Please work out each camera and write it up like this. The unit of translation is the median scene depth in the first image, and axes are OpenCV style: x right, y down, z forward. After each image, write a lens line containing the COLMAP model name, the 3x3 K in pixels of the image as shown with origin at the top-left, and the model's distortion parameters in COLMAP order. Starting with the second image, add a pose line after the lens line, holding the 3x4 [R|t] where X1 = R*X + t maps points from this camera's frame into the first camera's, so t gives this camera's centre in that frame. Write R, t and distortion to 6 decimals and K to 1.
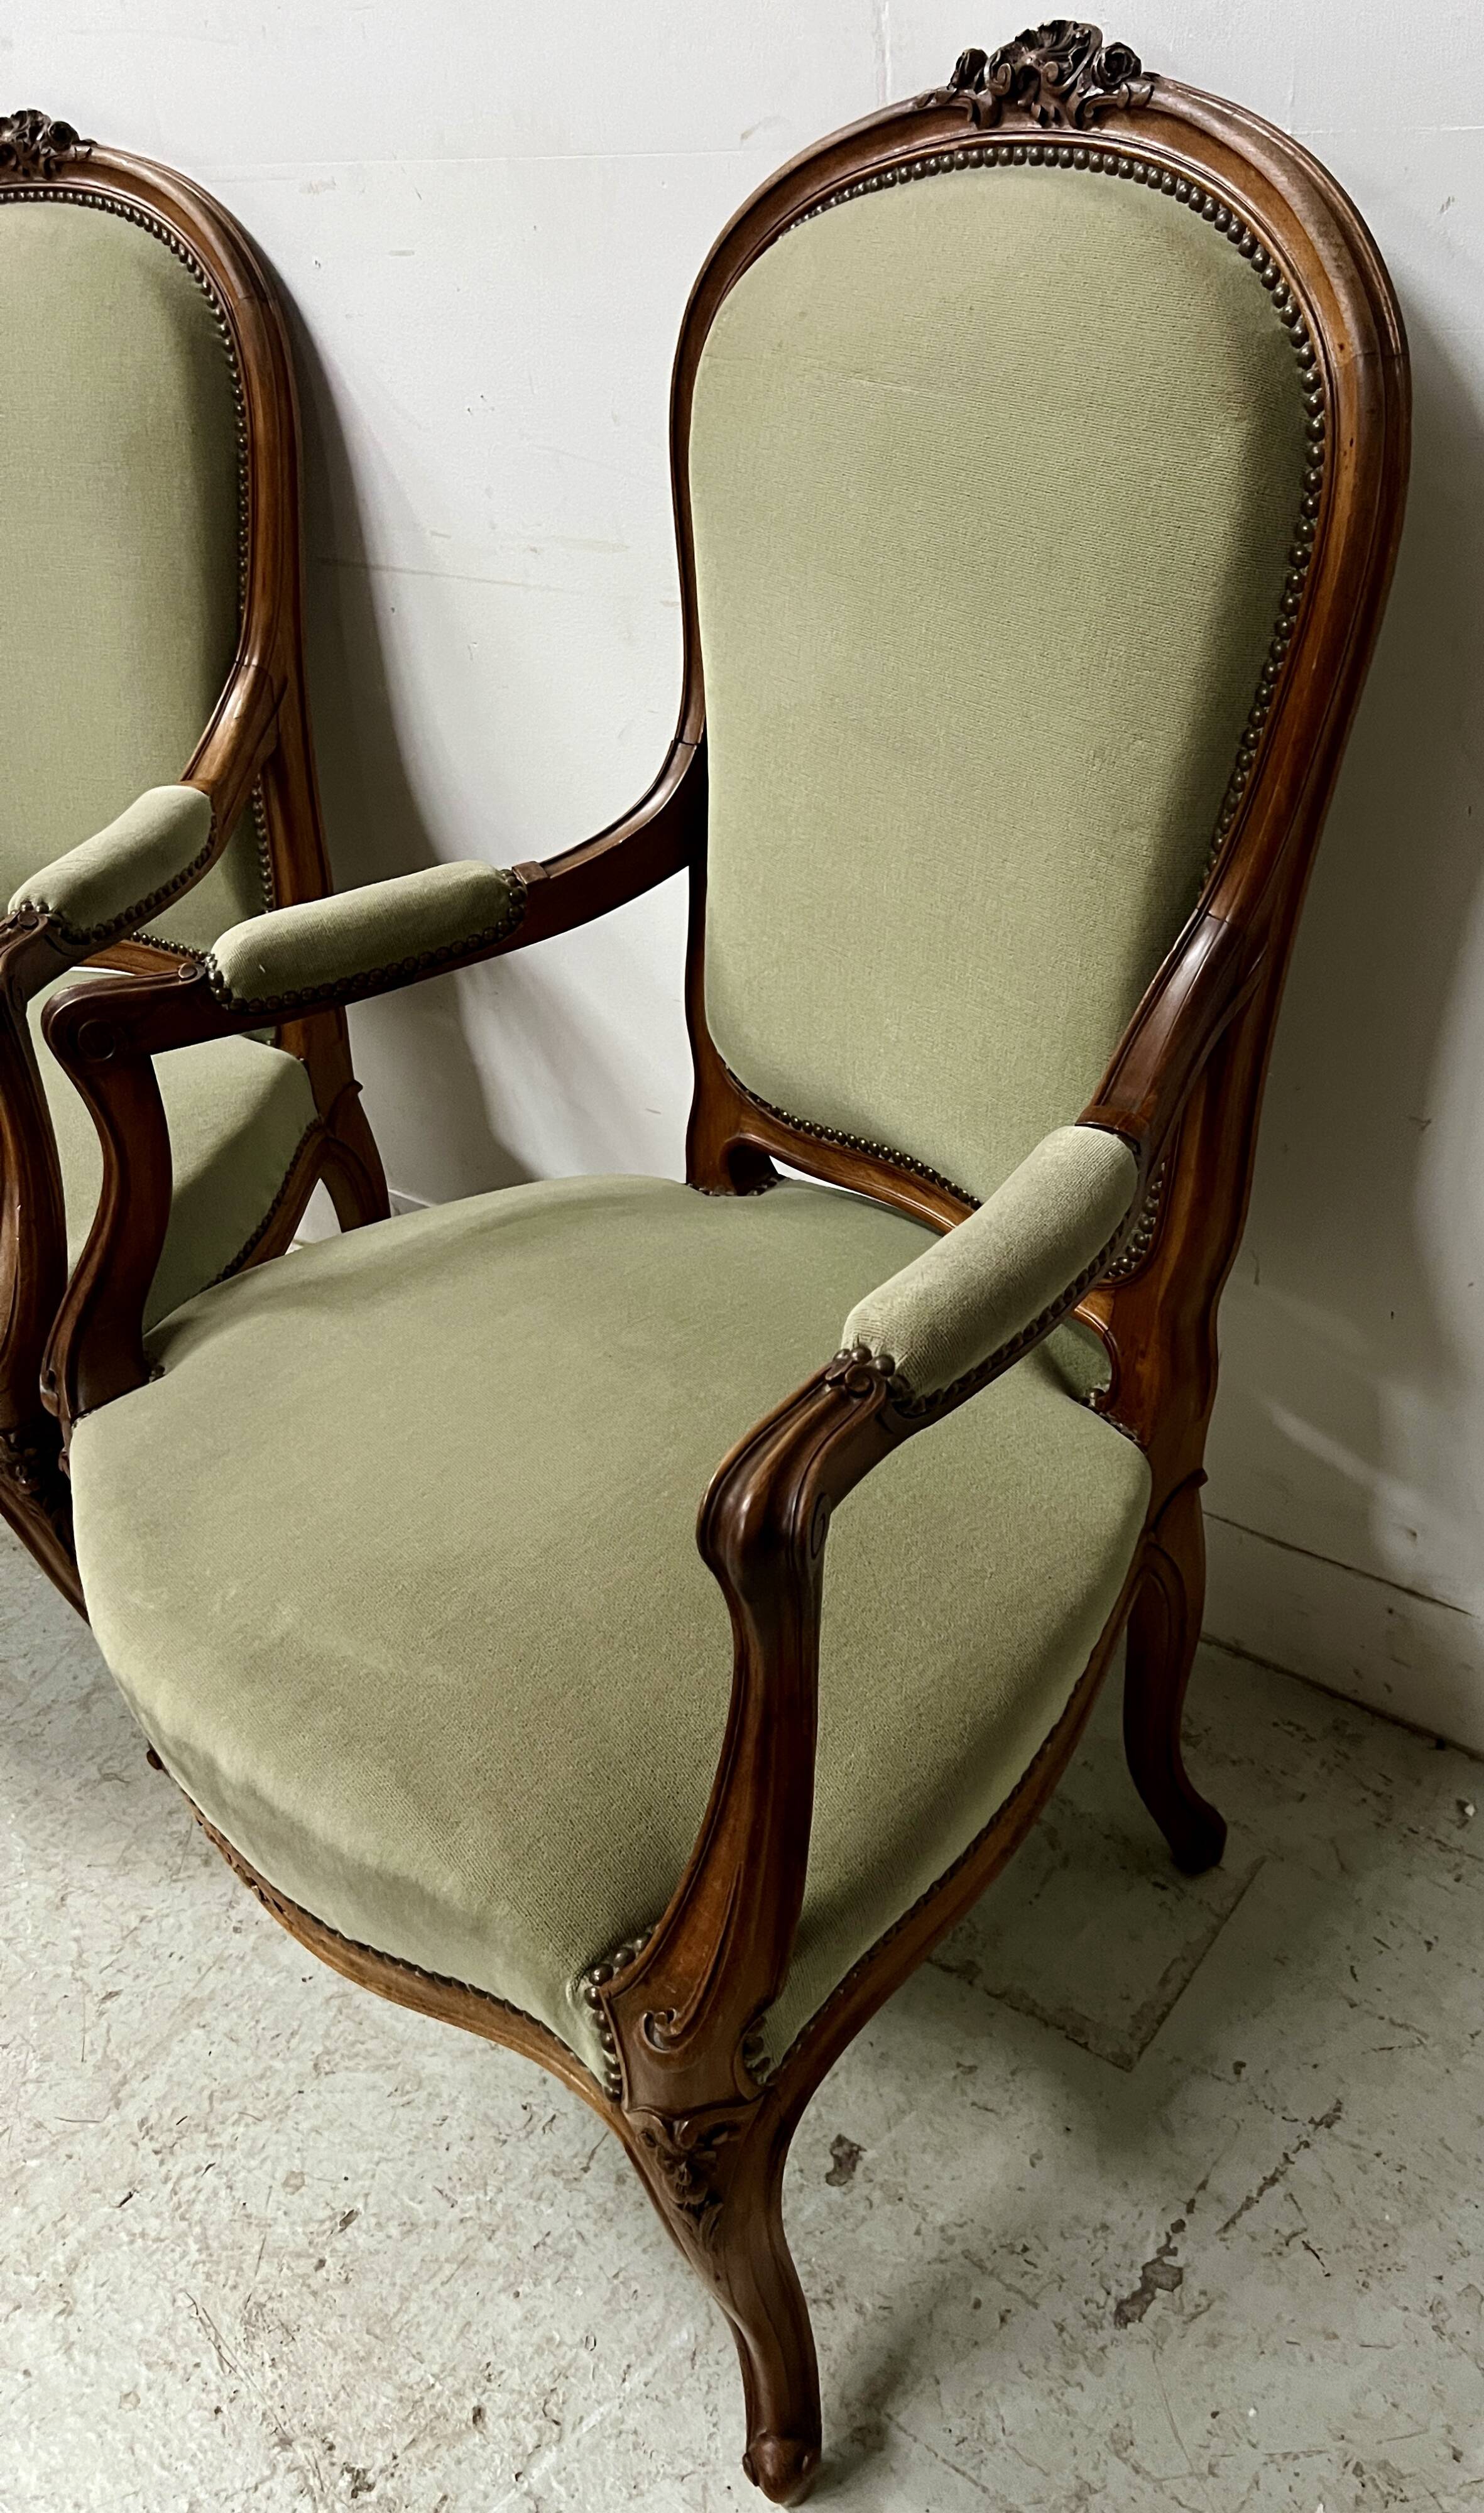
lens RADIAL K [[1908.4, 0, 920.4], [0, 1908.4, 1249.0], [0, 0, 1]] dist [0.030125, -0.033671]
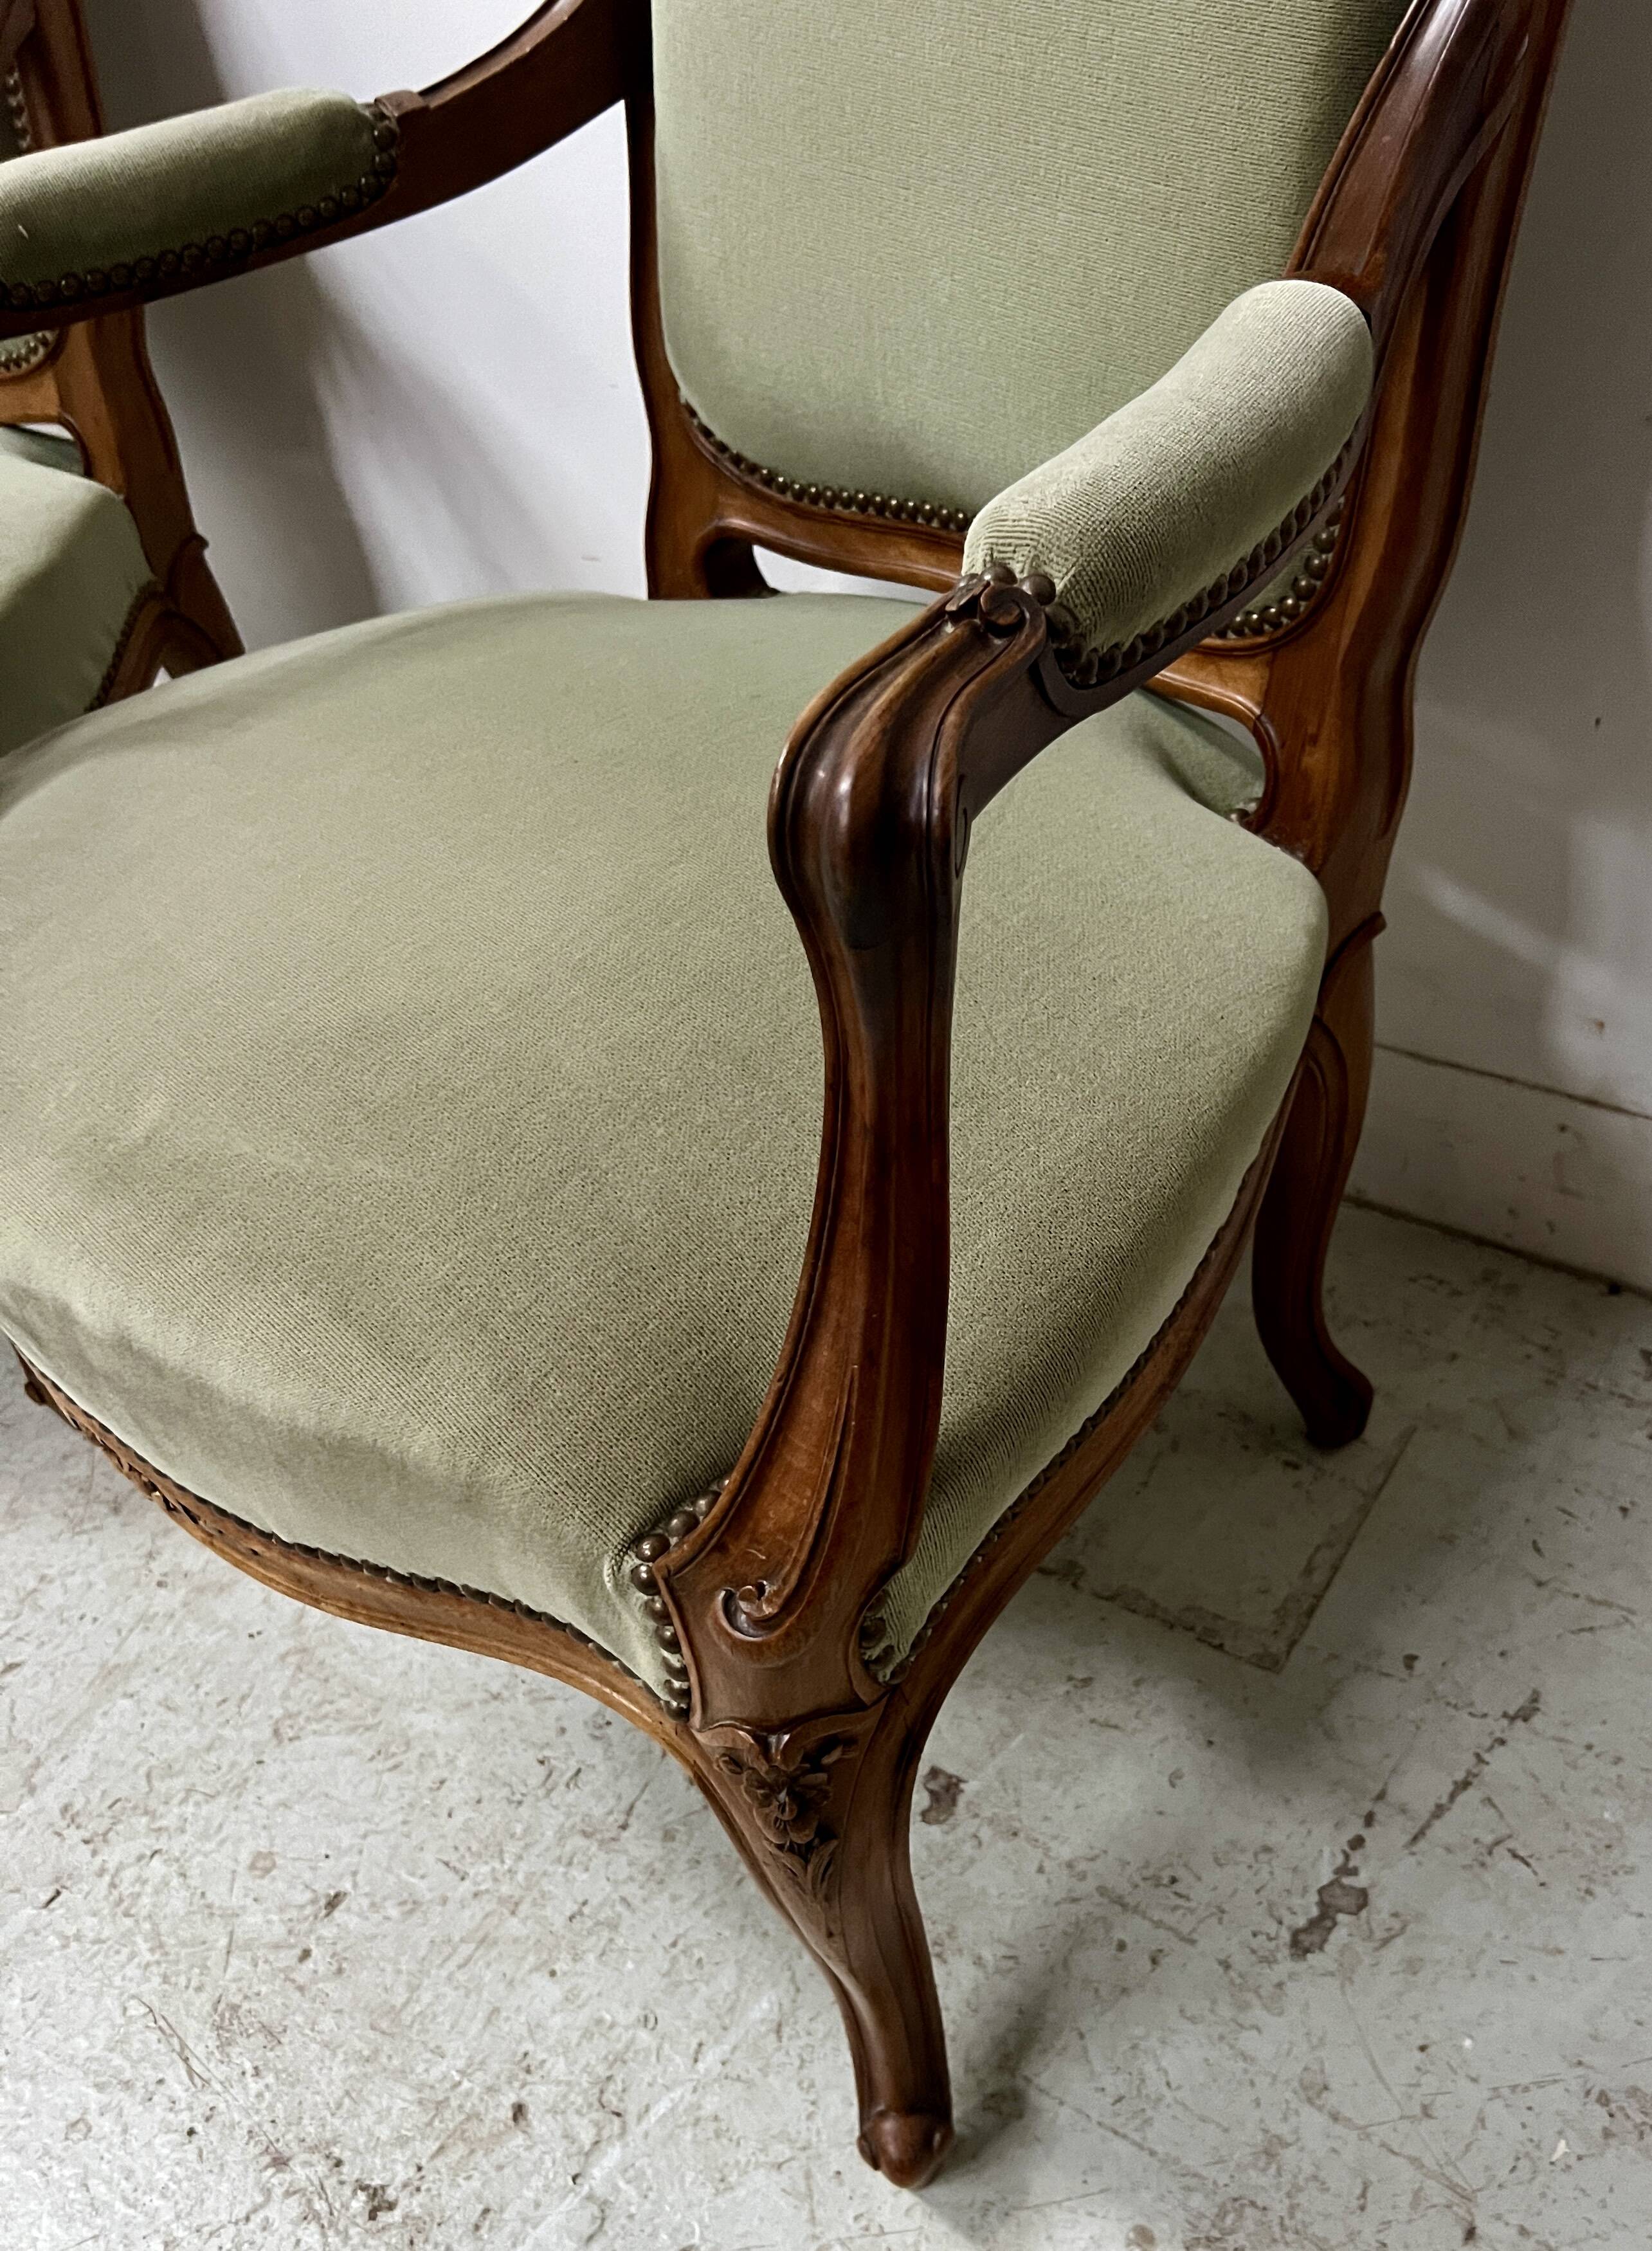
lens RADIAL K [[1977.8, 0, 972.7], [0, 1977.8, 1298.2], [0, 0, 1]] dist [0.024754, -0.039645]
pose [[0.997510, -0.052068, 0.047561, -0.058418], [0.042560, 0.982246, 0.182705, 0.118761], [-0.056230, -0.180226, 0.982017, 0.218414]]
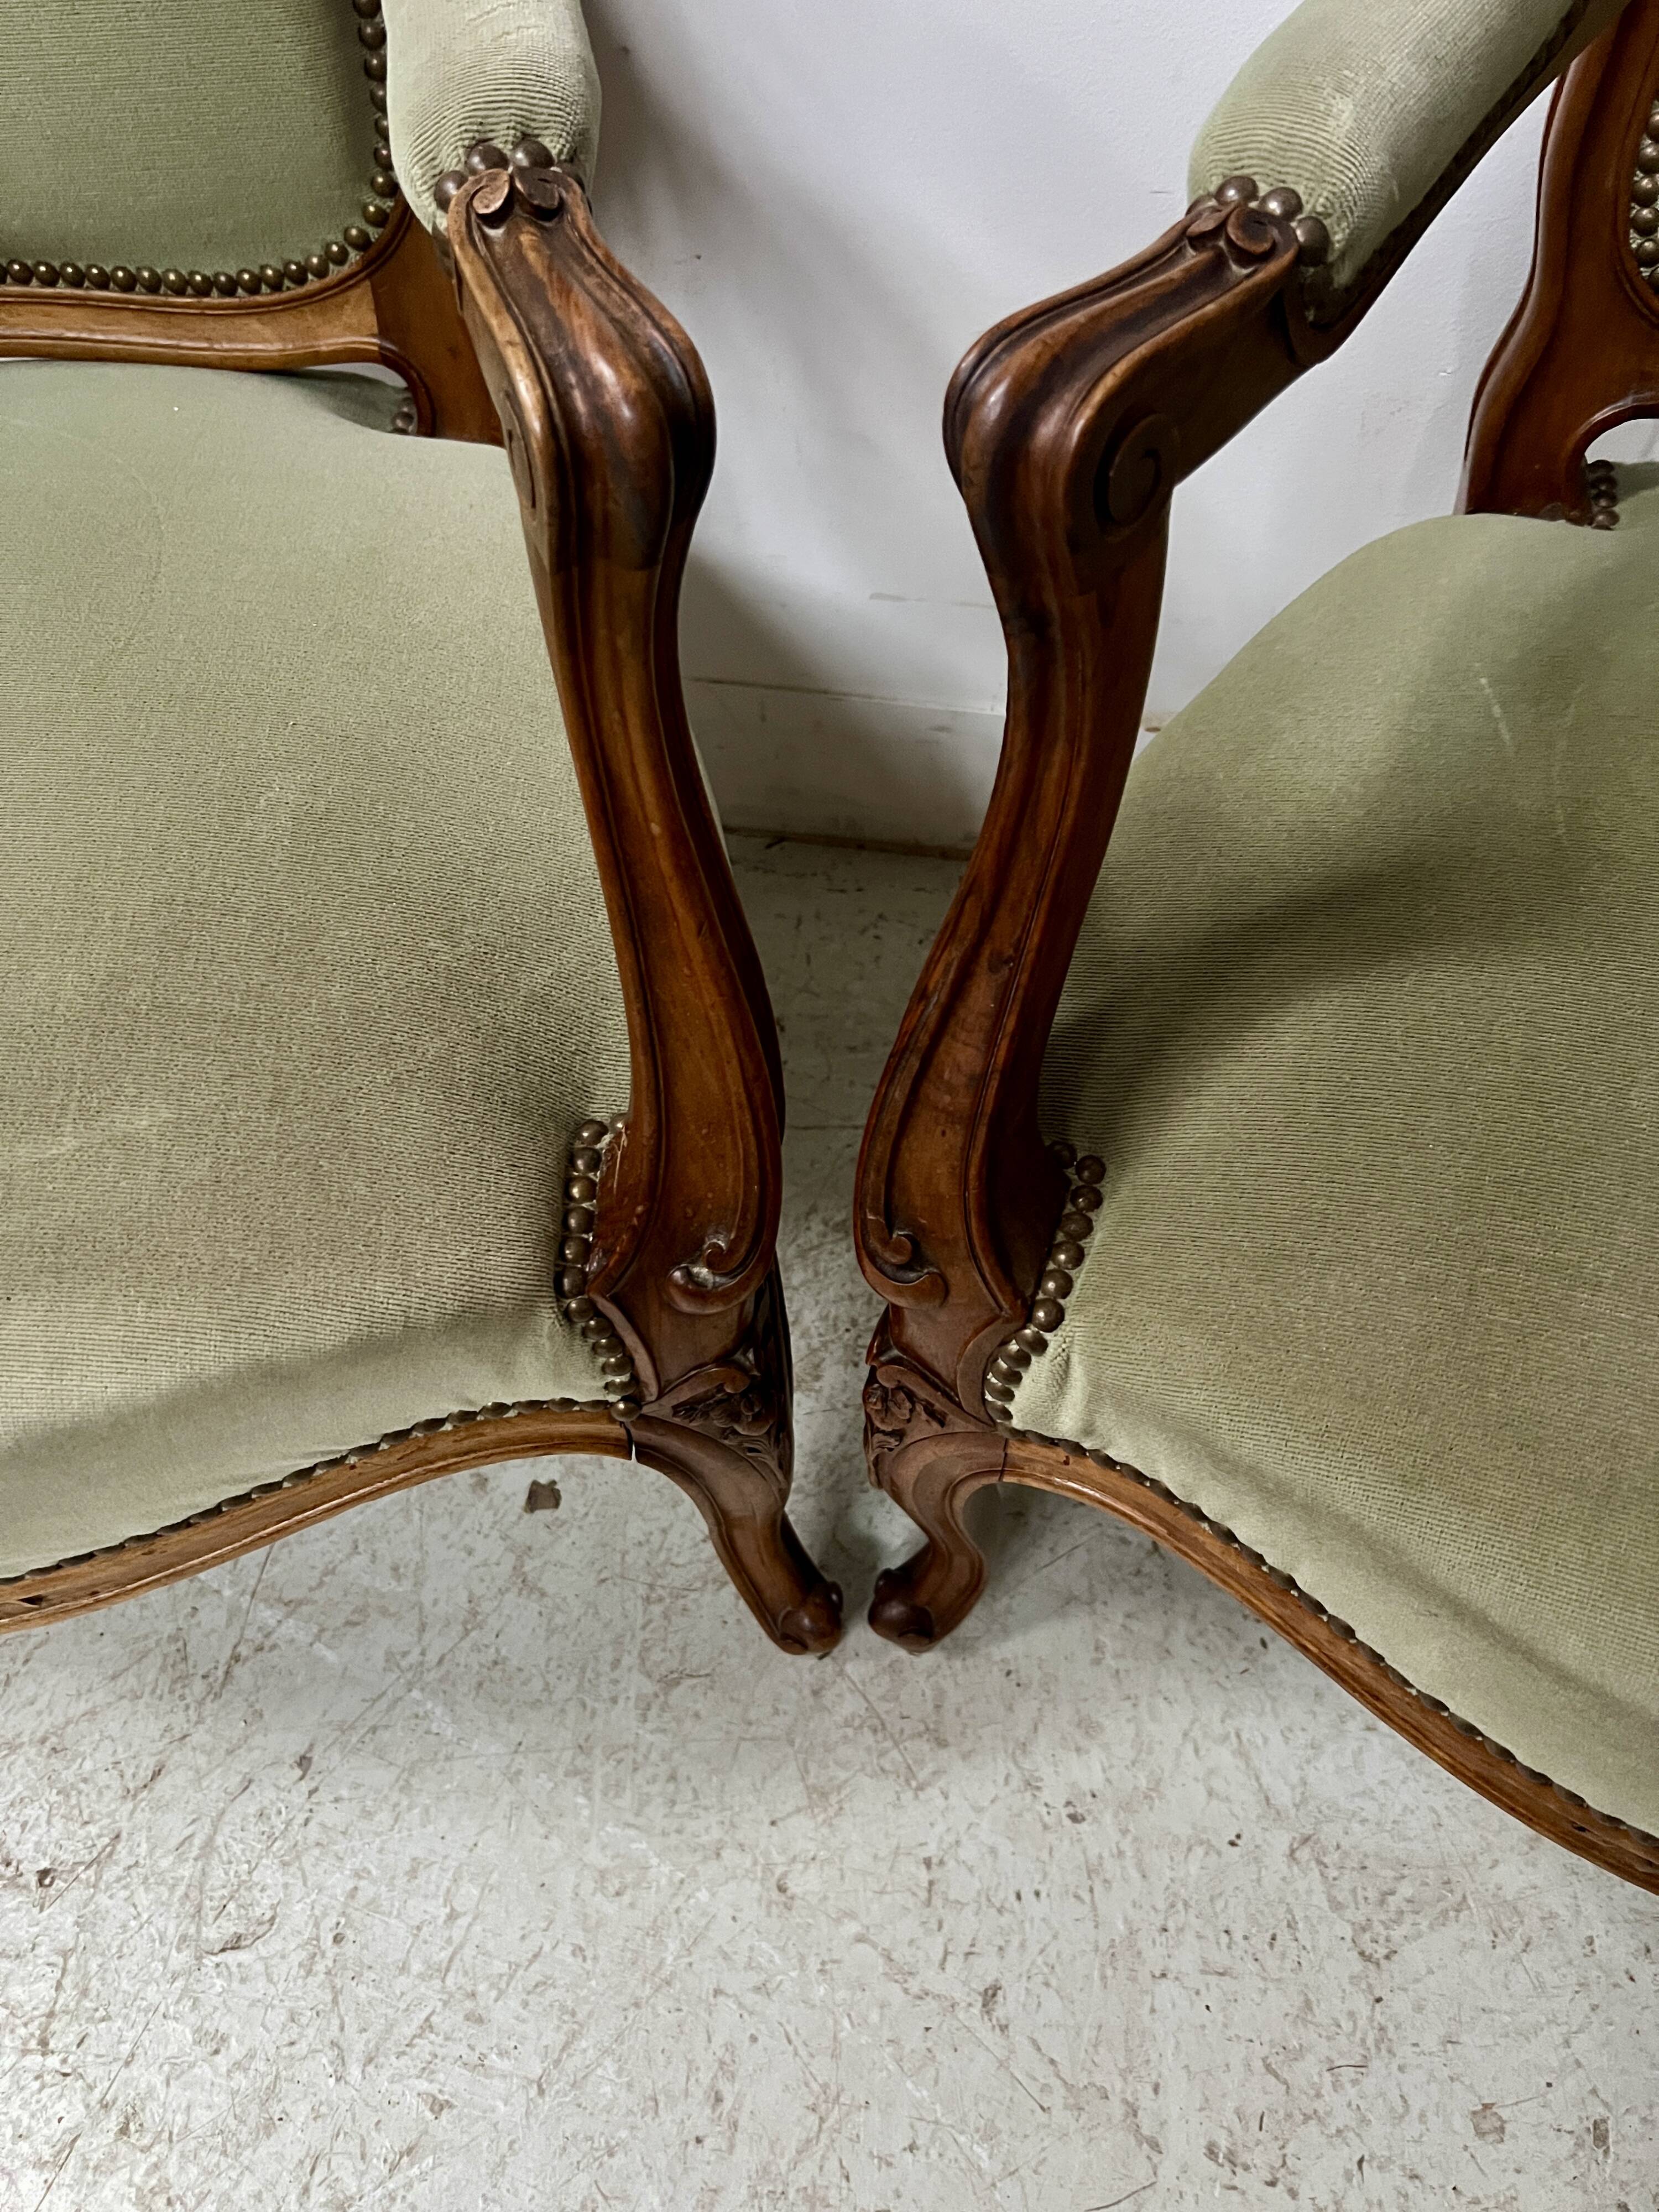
lens RADIAL K [[1679.8, 0, 837.2], [0, 1679.8, 1126.5], [0, 0, 1]] dist [0.042389, -0.053064]
pose [[0.891224, -0.344087, 0.295507, -0.634254], [0.214969, 0.894142, 0.392808, -0.138674], [-0.399386, -0.286555, 0.870849, 0.709226]]
